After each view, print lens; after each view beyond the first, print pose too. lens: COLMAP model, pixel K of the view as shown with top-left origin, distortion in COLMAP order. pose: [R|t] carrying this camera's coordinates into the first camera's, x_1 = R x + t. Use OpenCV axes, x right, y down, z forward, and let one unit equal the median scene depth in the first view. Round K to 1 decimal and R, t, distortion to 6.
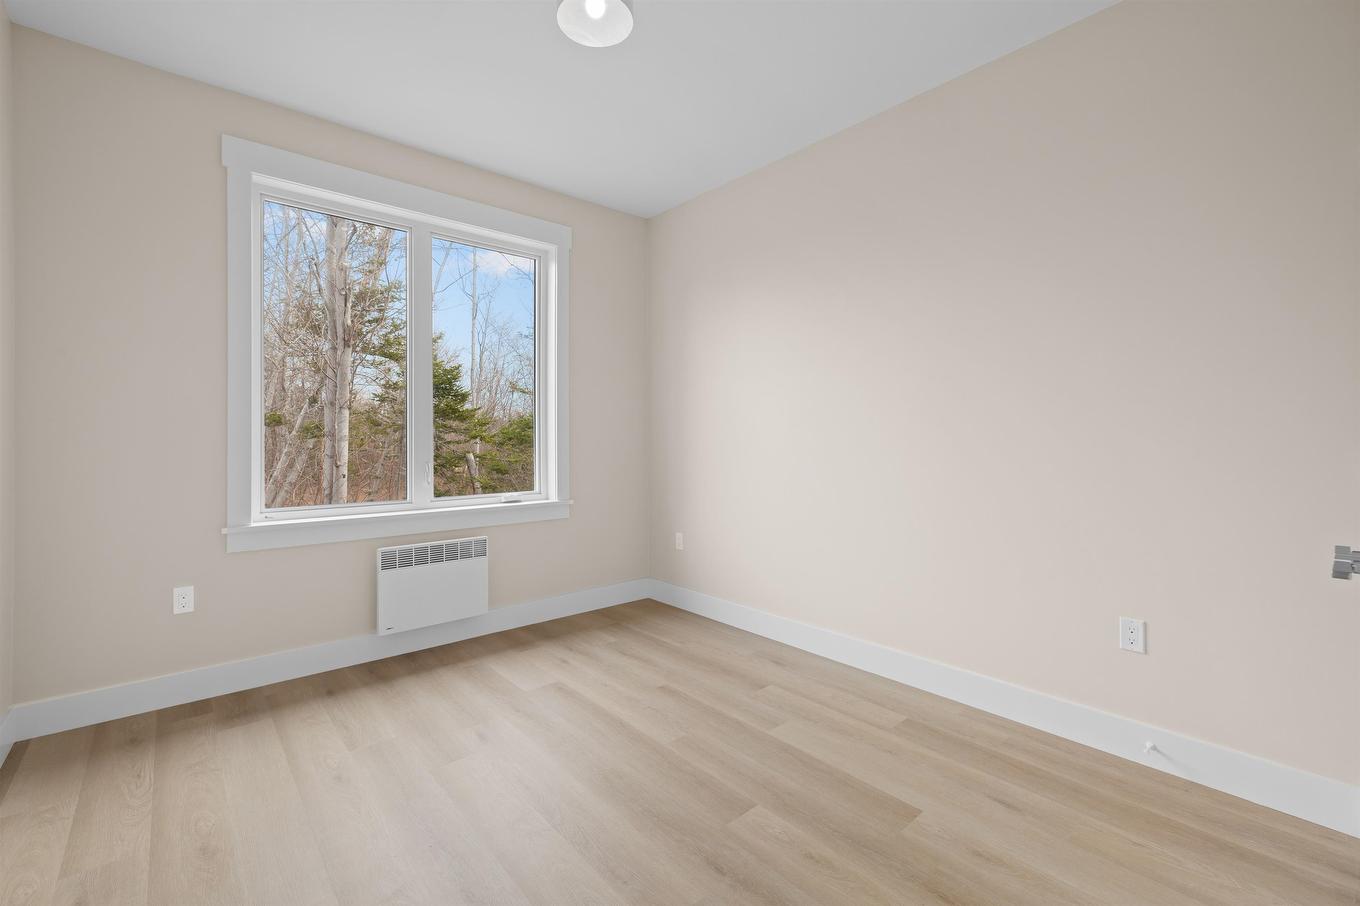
lens RADIAL K [[571.5, 0, 675.2], [0, 571.5, 426.2], [0, 0, 1]] dist [-0.001511, -0.000009]
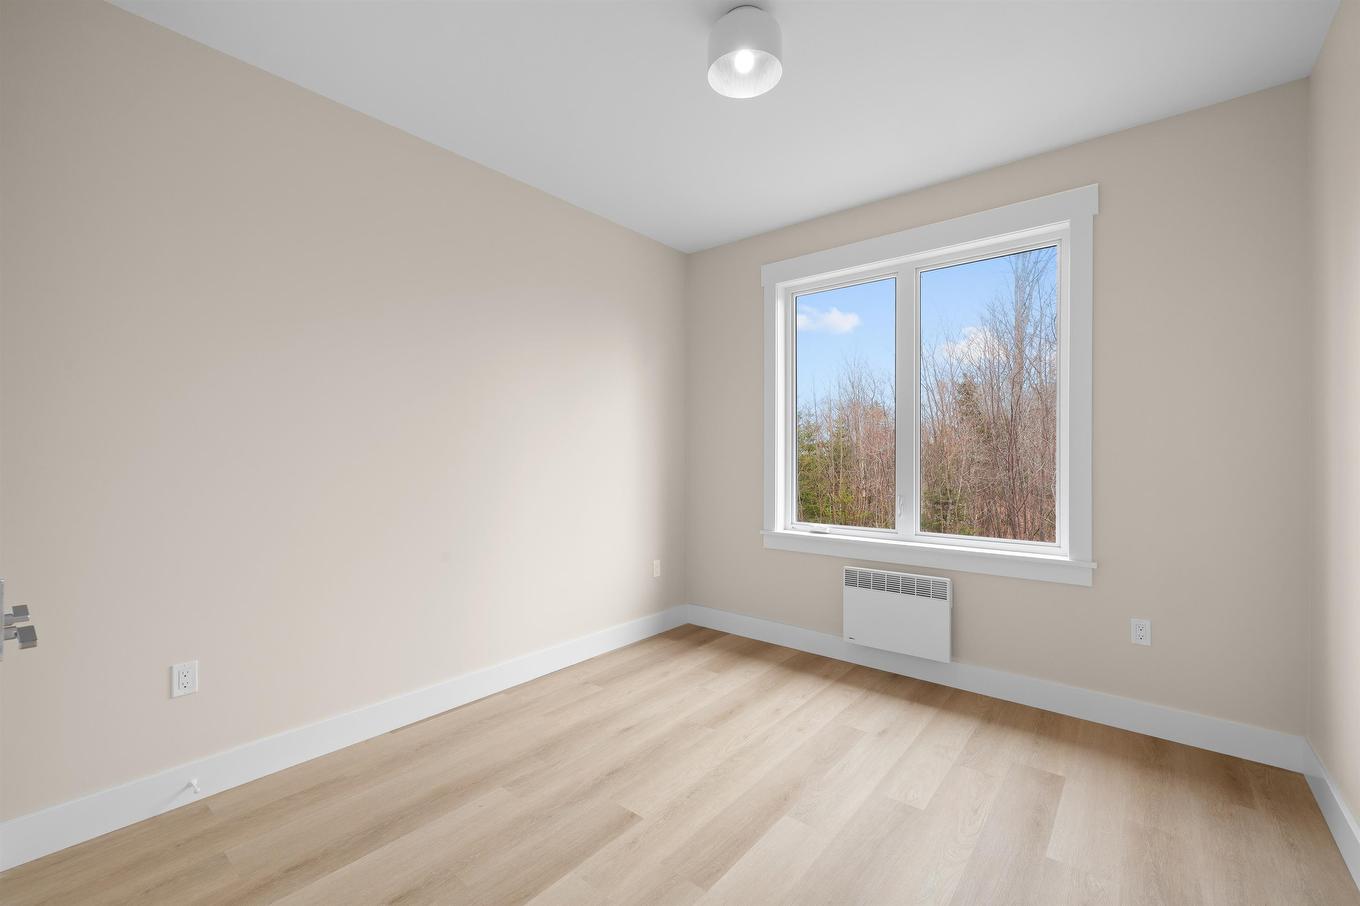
lens RADIAL K [[572.2, 0, 673.7], [0, 572.2, 460.7], [0, 0, 1]] dist [-0.000057, 0.000213]
pose [[0.164471, -0.003188, -0.986377, 0.512340], [0.002260, 0.999993, -0.002855, 0.001801], [0.986379, -0.001759, 0.164477, 0.412995]]
